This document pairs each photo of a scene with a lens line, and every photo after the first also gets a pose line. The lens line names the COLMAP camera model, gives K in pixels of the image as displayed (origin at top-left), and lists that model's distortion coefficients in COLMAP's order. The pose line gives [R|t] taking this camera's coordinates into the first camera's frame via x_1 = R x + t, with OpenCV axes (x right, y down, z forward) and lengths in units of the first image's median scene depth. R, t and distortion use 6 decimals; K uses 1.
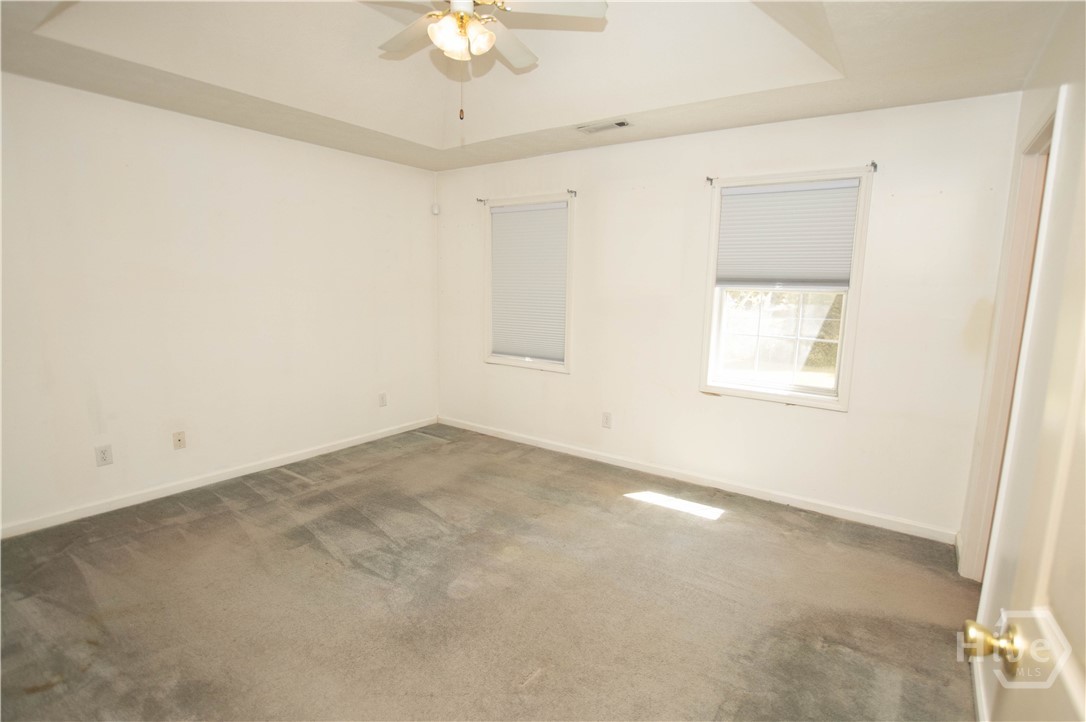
lens RADIAL K [[528.8, 0, 554.4], [0, 528.8, 365.8], [0, 0, 1]] dist [-0.026769, 0.002669]
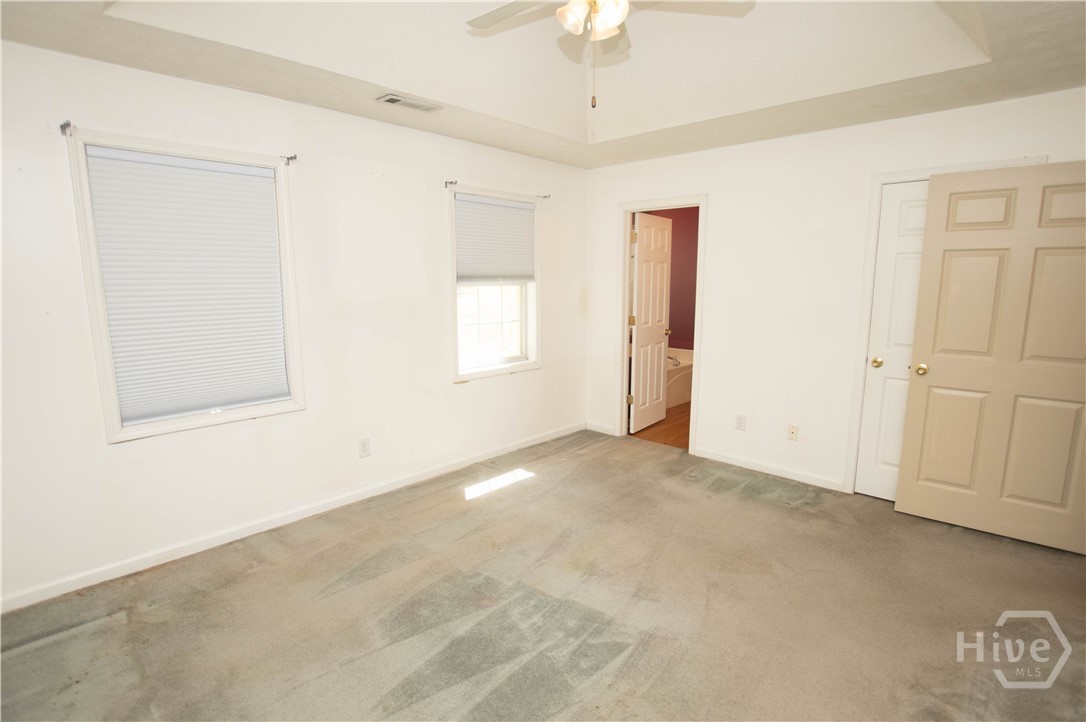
lens RADIAL K [[528.8, 0, 554.4], [0, 528.8, 365.8], [0, 0, 1]] dist [-0.026769, 0.002669]
pose [[0.139365, -0.182341, 0.973308, -0.755167], [0.155992, 0.974671, 0.160261, -0.128762], [-0.977877, 0.129493, 0.164278, 0.648430]]
